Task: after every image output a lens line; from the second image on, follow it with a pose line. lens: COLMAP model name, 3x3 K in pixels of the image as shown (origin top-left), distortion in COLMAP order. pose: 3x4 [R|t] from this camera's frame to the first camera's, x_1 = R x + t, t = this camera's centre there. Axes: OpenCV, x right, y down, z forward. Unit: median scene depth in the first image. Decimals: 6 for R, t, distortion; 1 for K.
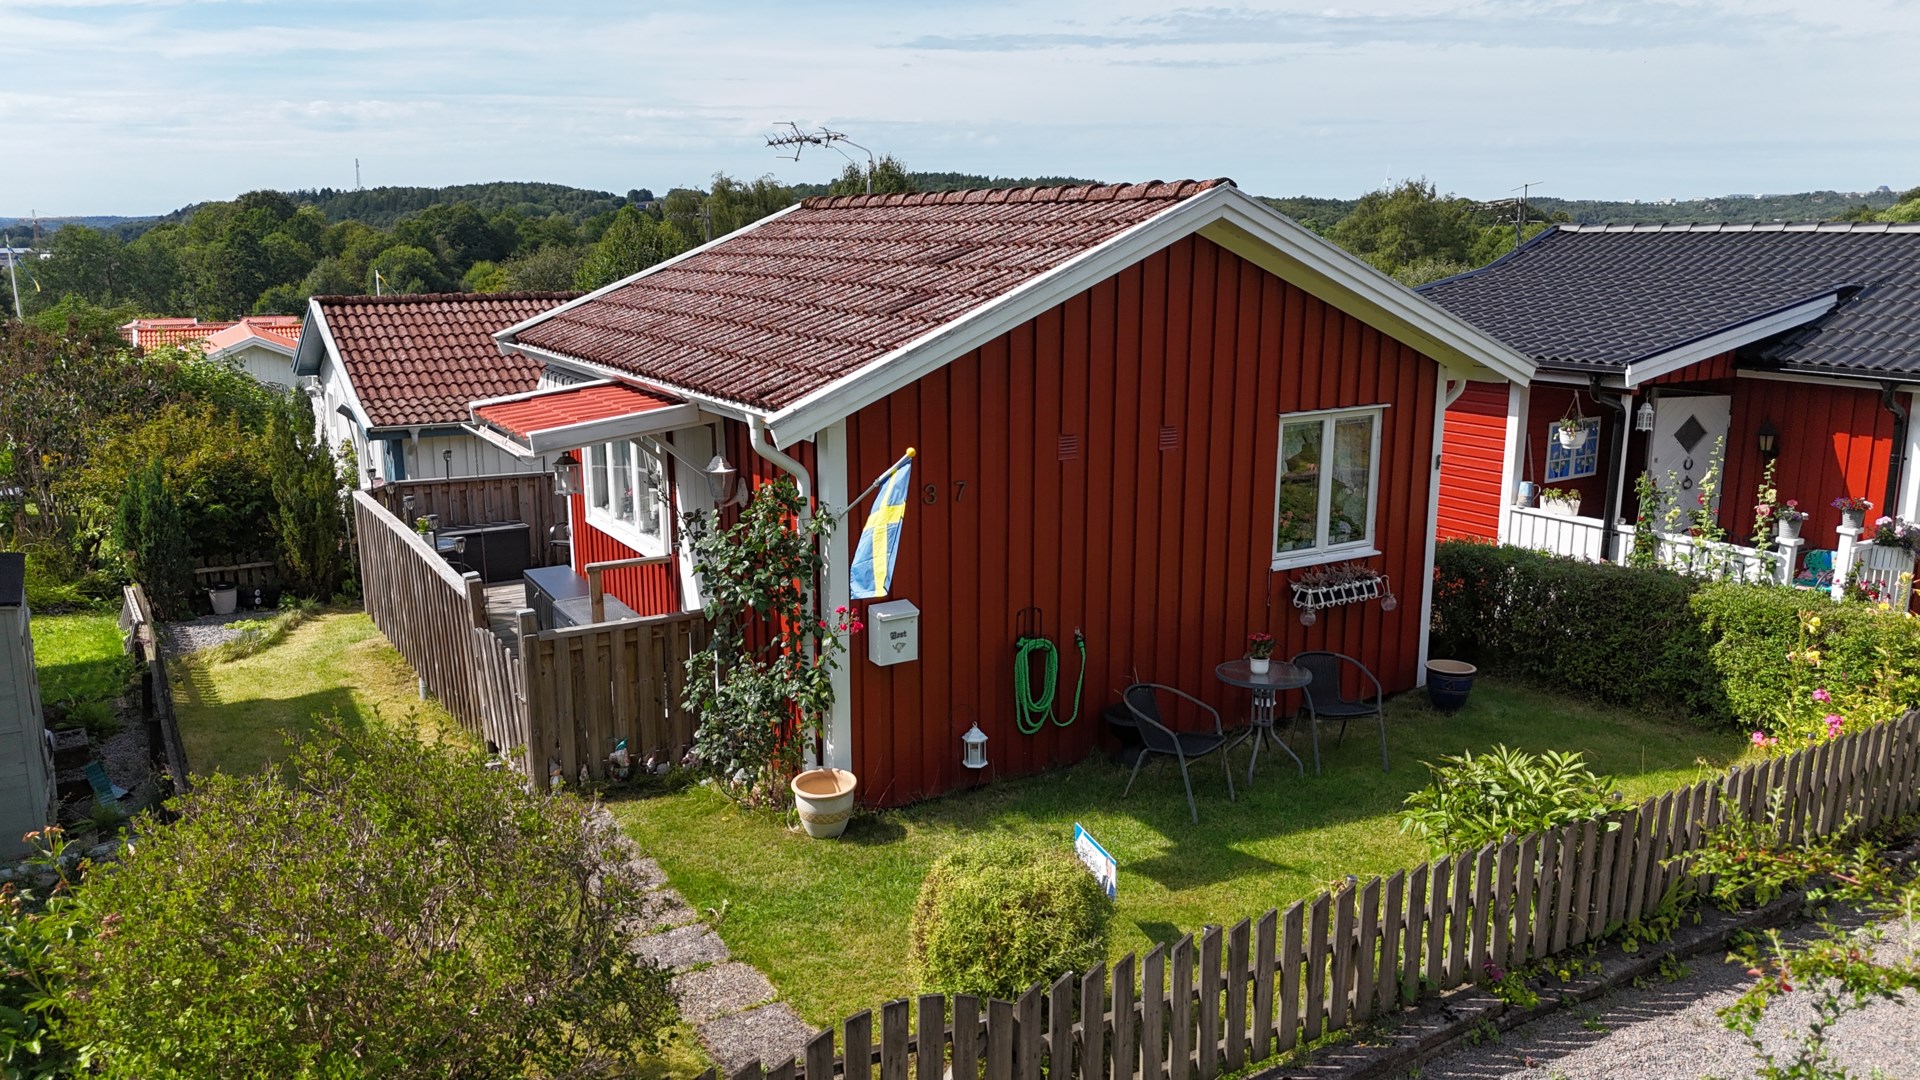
lens RADIAL K [[1418.8, 0, 968.3], [0, 1418.8, 539.6], [0, 0, 1]] dist [0.085322, -0.100817]
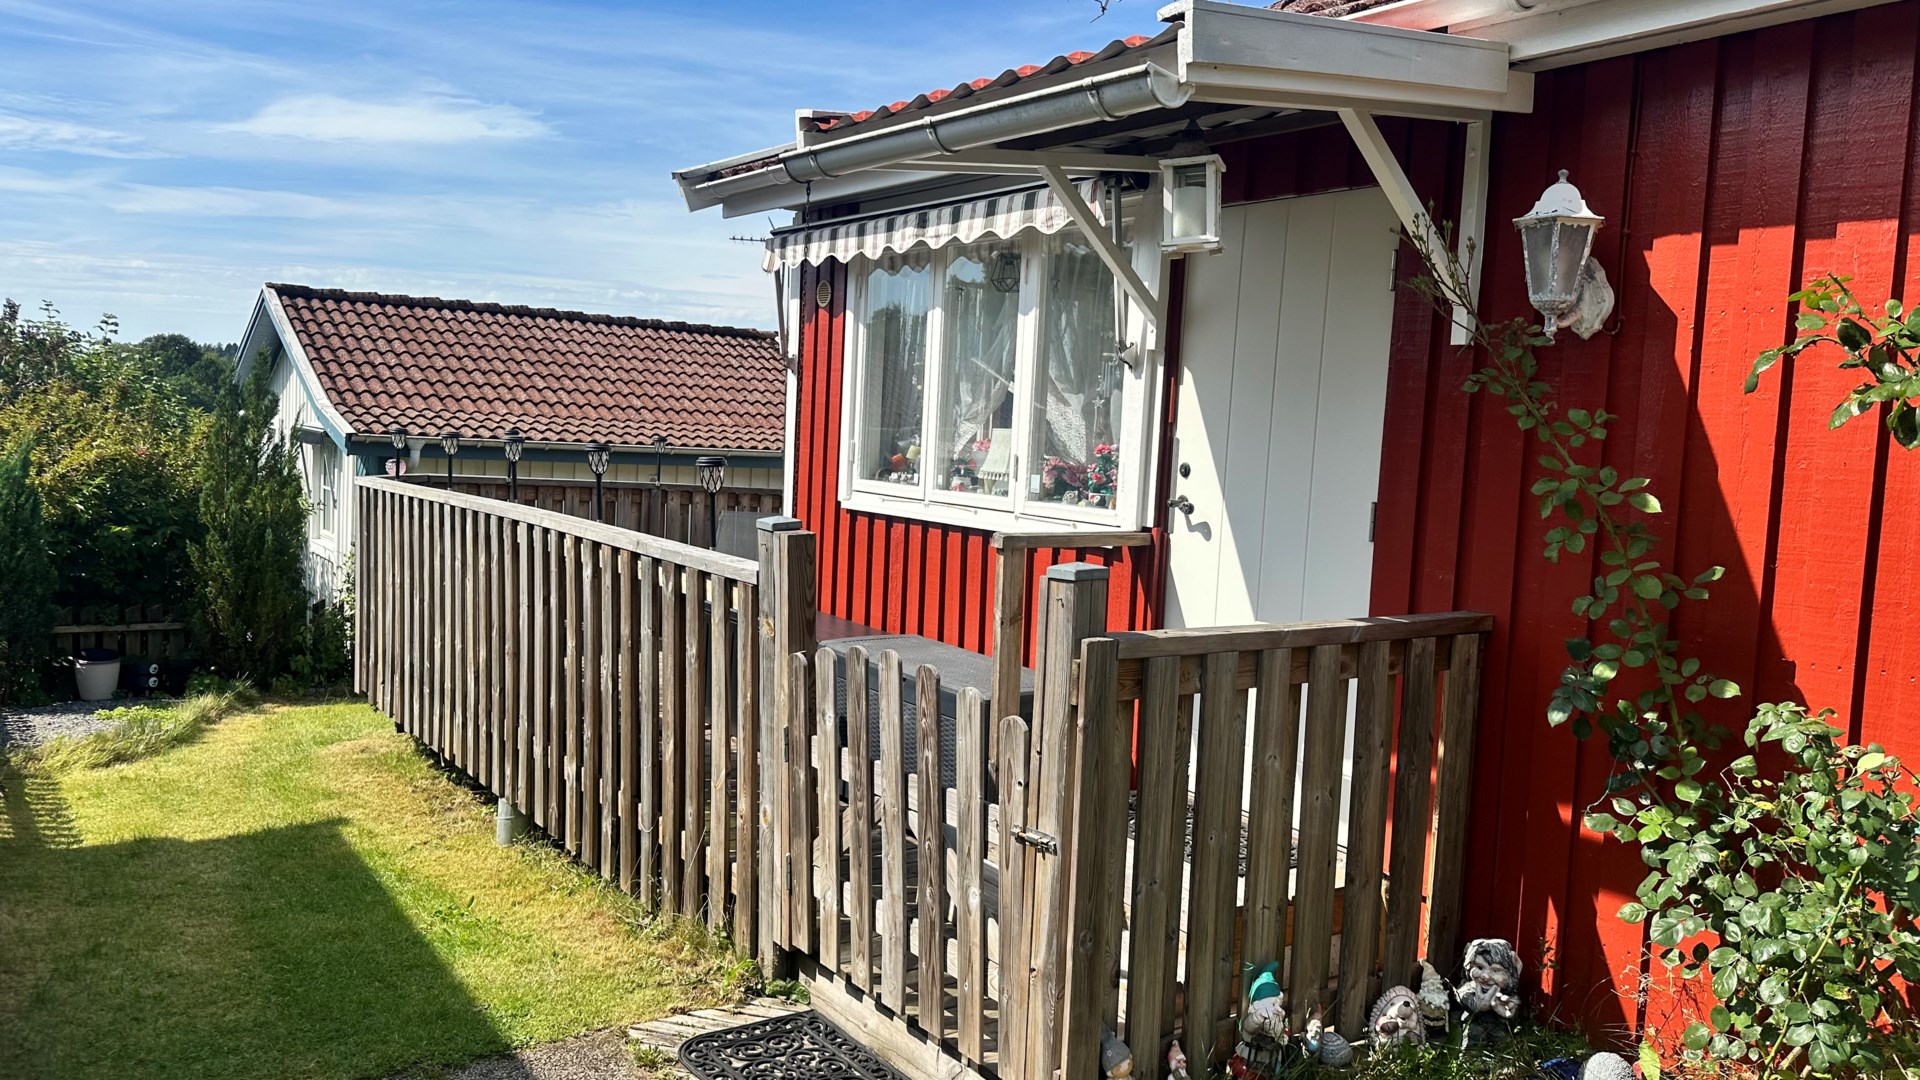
lens RADIAL K [[1343.2, 0, 982.5], [0, 1343.2, 542.2], [0, 0, 1]] dist [0.077267, -0.102651]
pose [[0.994594, 0.041014, 0.095398, -0.290485], [-0.029265, 0.992167, -0.121442, 0.066185], [-0.099632, 0.117994, 0.988004, 0.556104]]
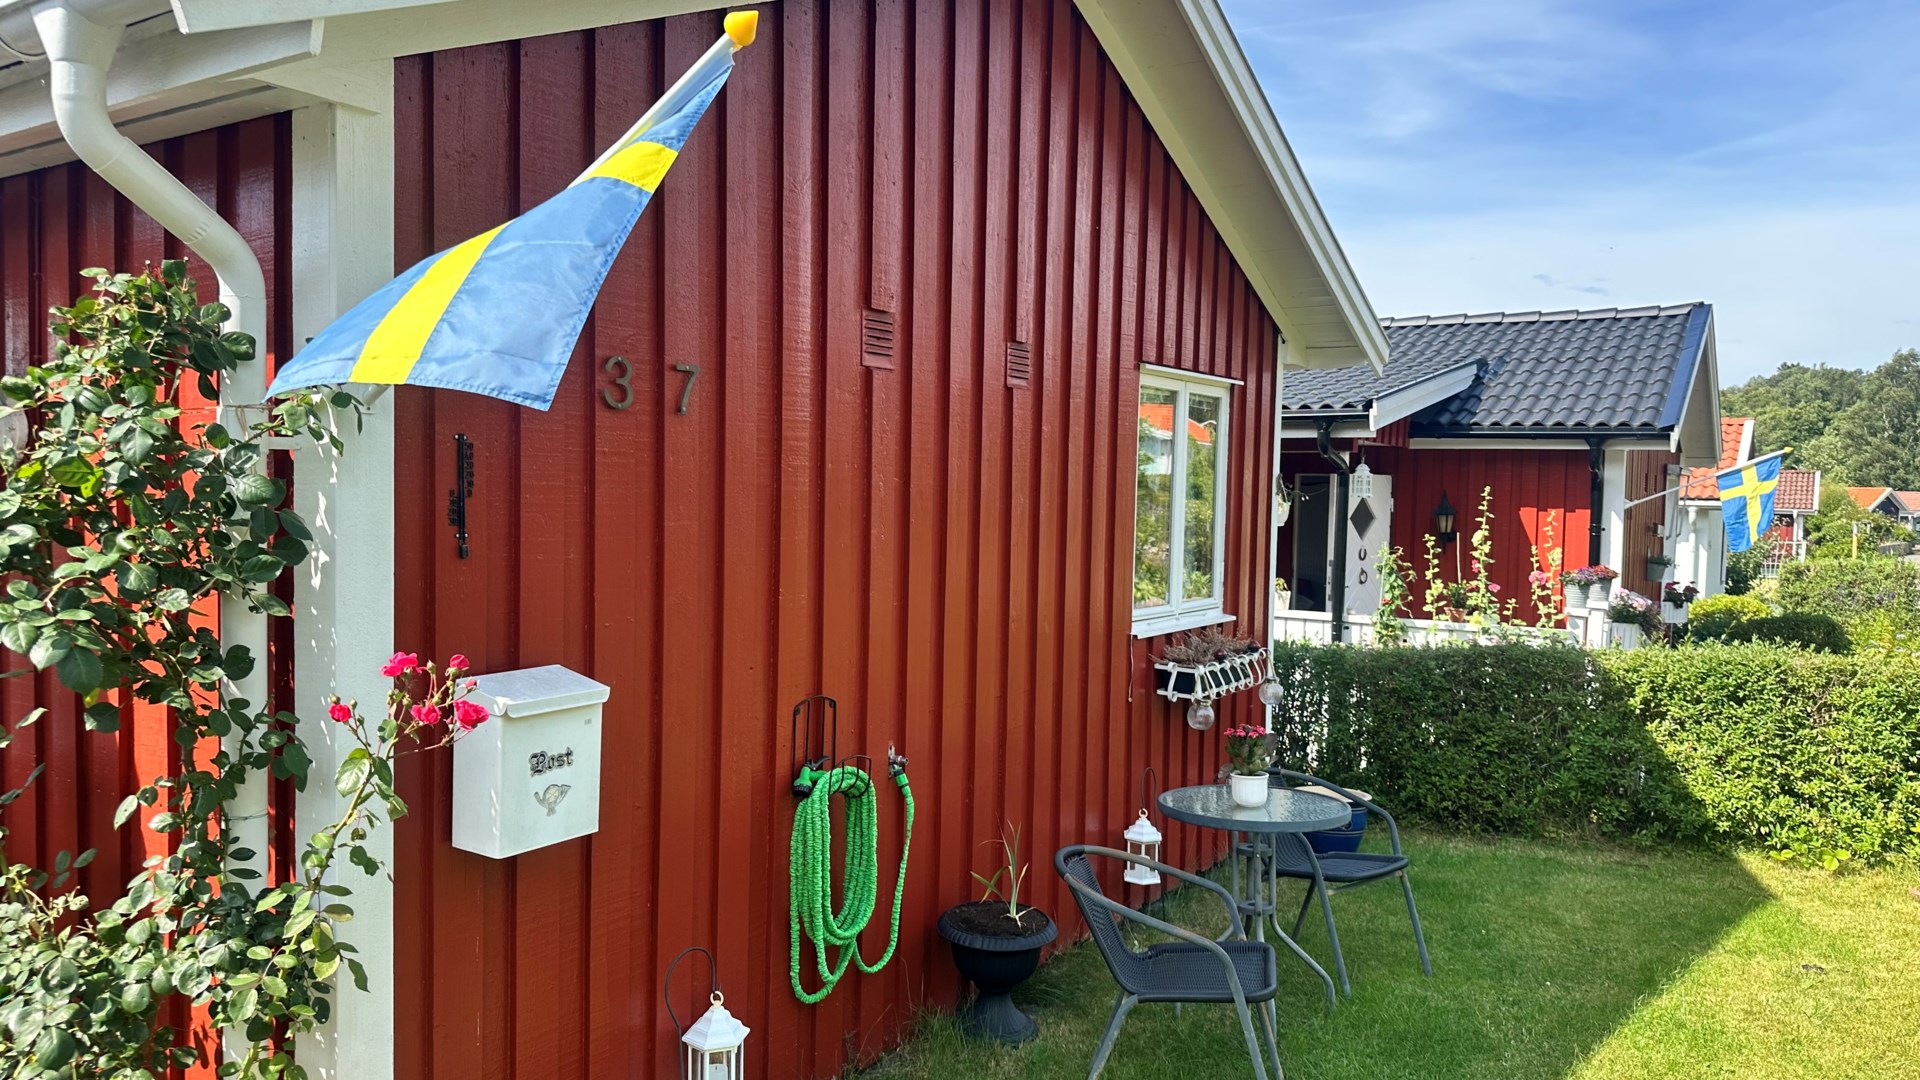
lens RADIAL K [[1346.6, 0, 971.4], [0, 1346.6, 544.0], [0, 0, 1]] dist [0.102152, -0.159796]
pose [[0.895466, -0.000356, 0.445130, -0.078548], [0.073207, 0.986501, -0.146481, 0.053482], [-0.439069, 0.163755, 0.883404, 0.493668]]
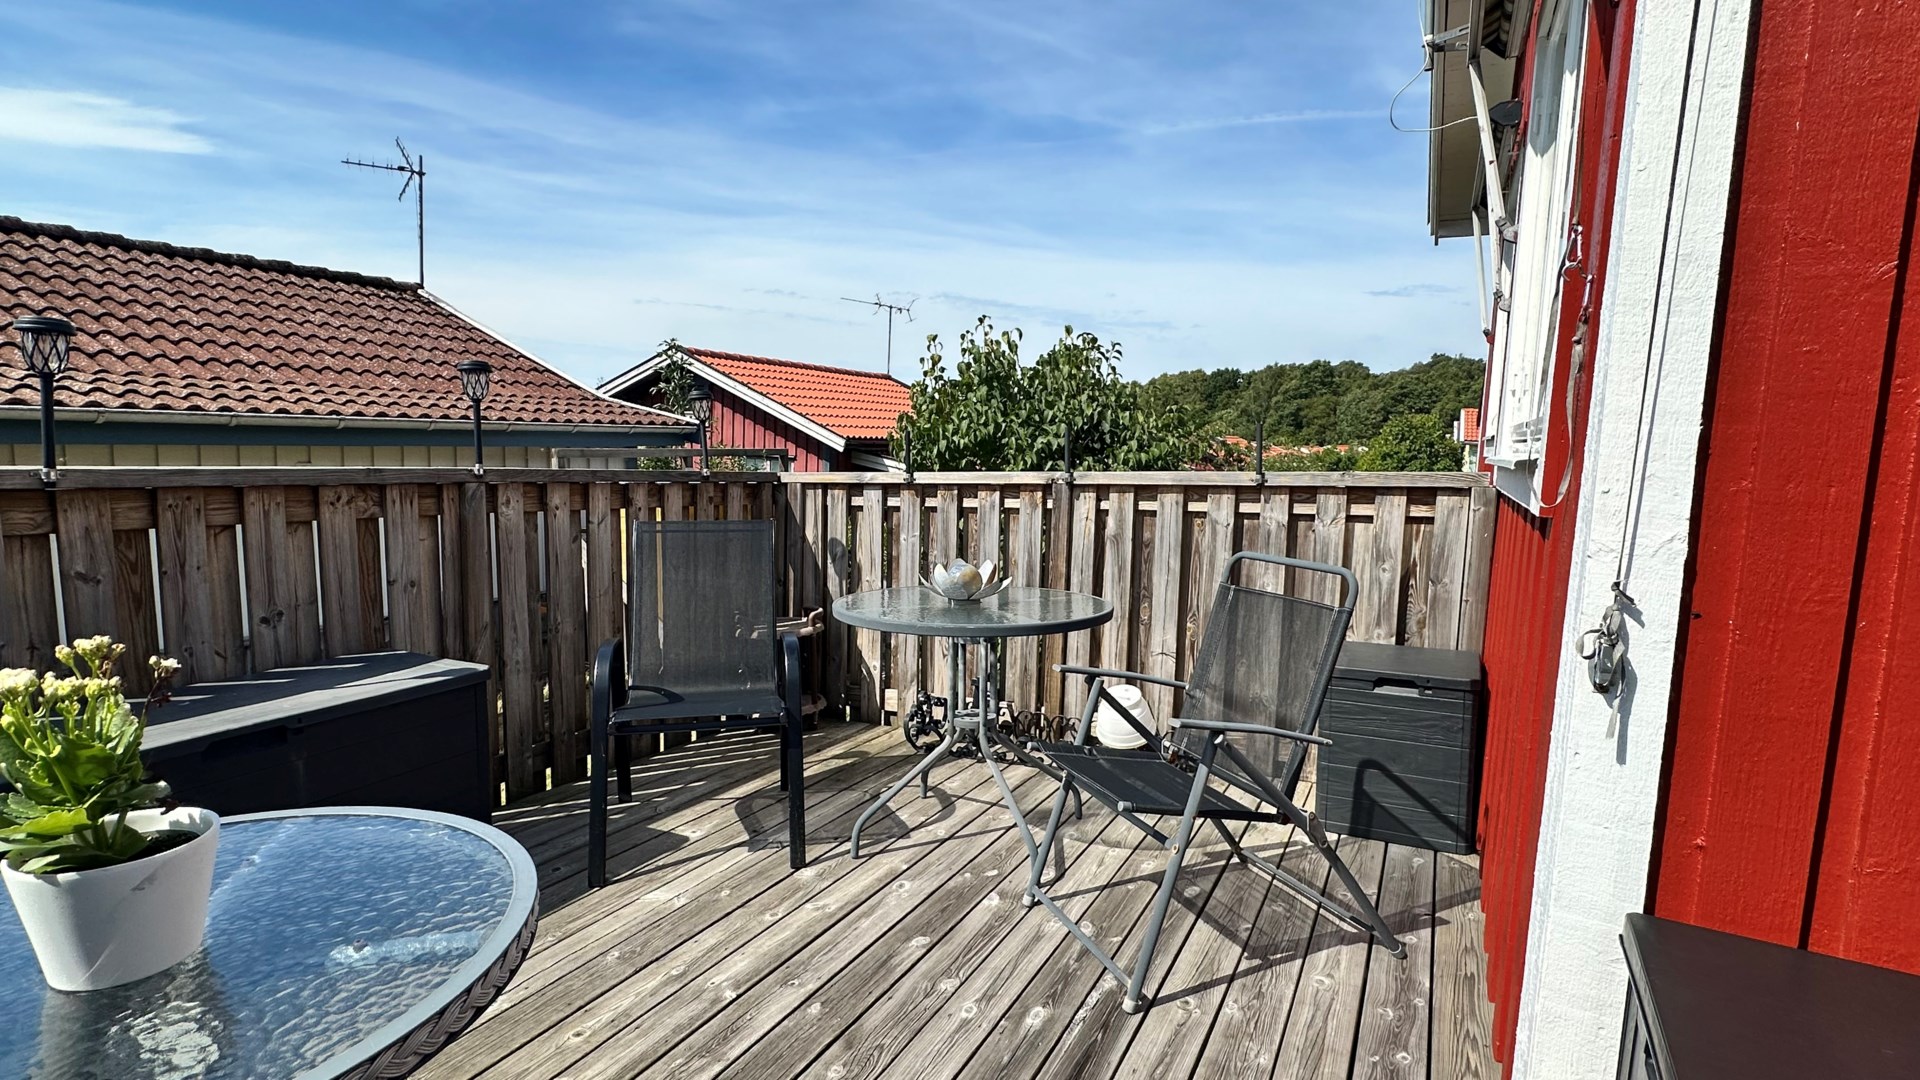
lens RADIAL K [[946.6, 0, 939.3], [0, 946.6, 540.5], [0, 0, 1]] dist [0.001002, -0.000226]
pose [[0.857249, -0.034886, 0.513719, -0.438923], [0.080672, 0.994481, -0.067083, -0.019209], [-0.508544, 0.098950, 0.855332, 1.117390]]
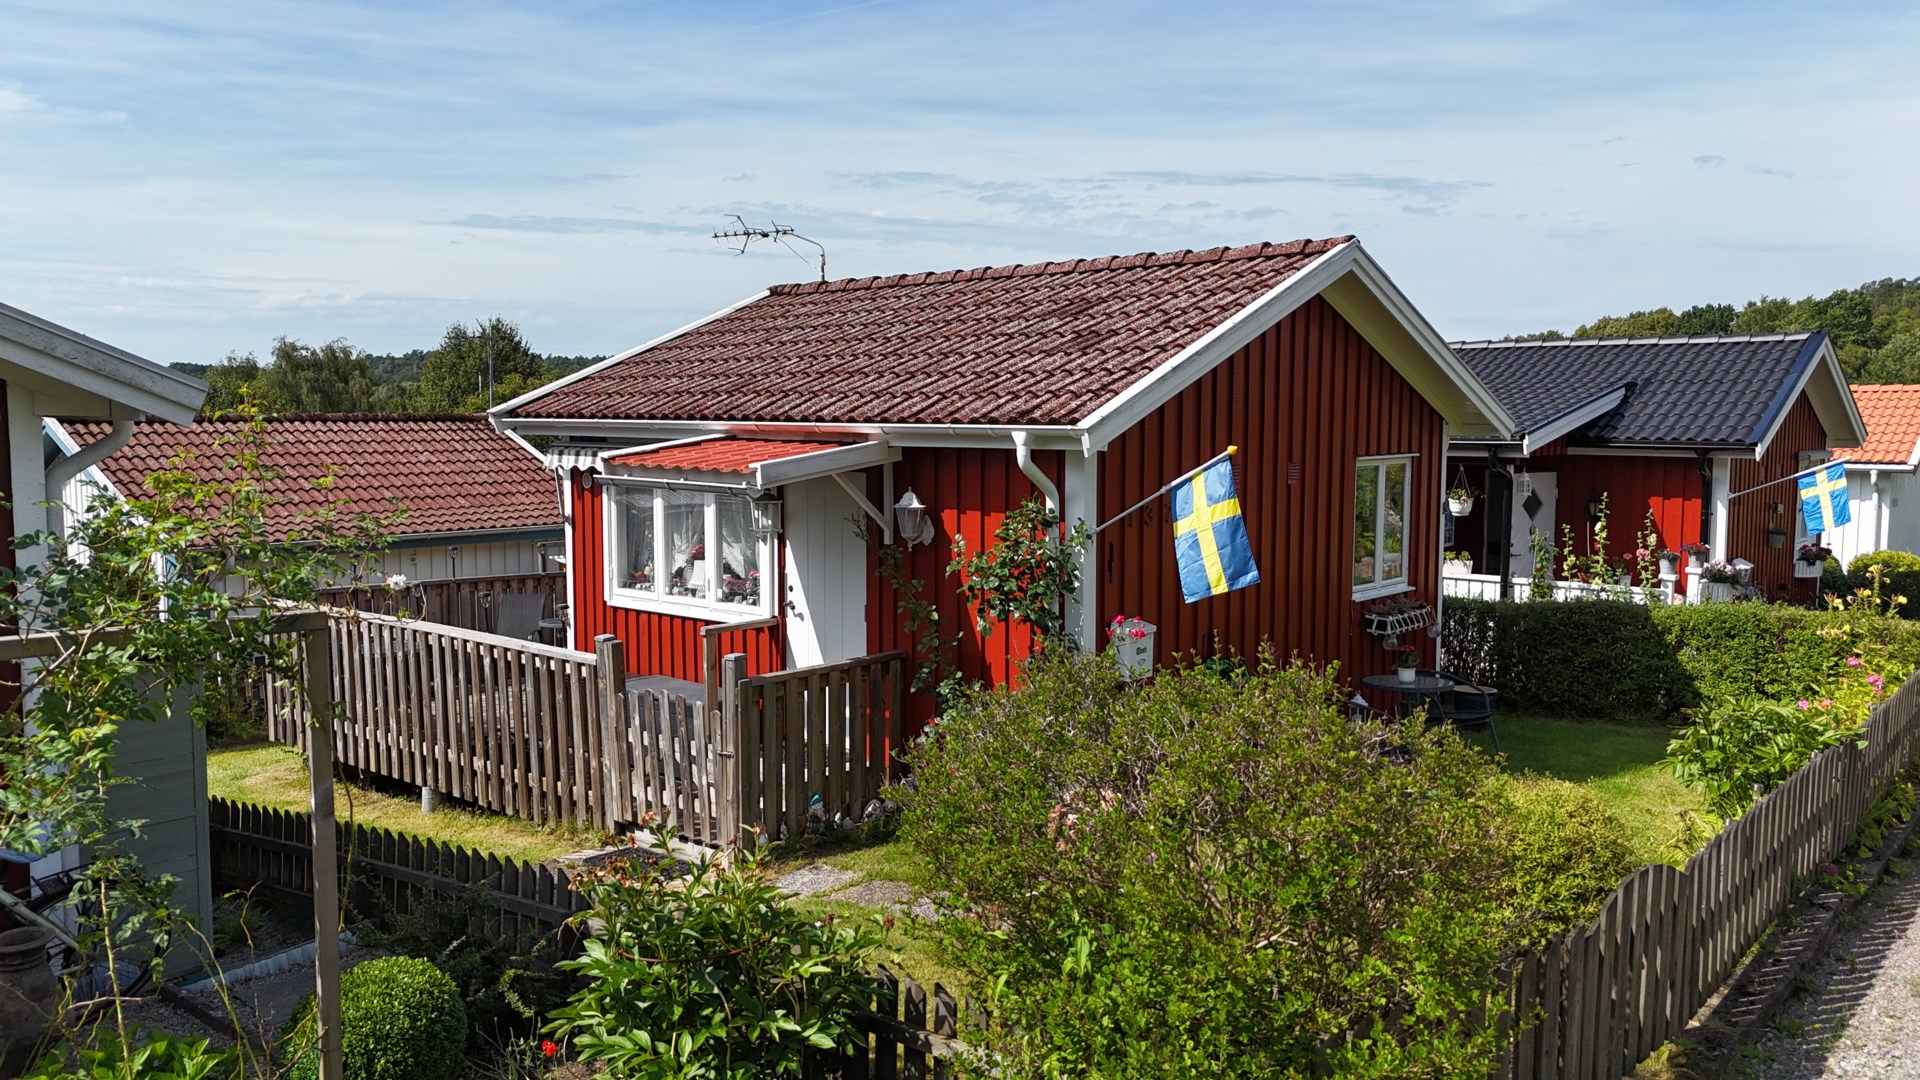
lens RADIAL K [[1402.3, 0, 977.5], [0, 1402.3, 541.1], [0, 0, 1]] dist [0.088315, -0.094280]
pose [[0.952337, -0.025807, 0.303953, -0.350557], [0.062253, 0.991887, -0.110833, 0.070095], [-0.298627, 0.124472, 0.946218, 0.055698]]
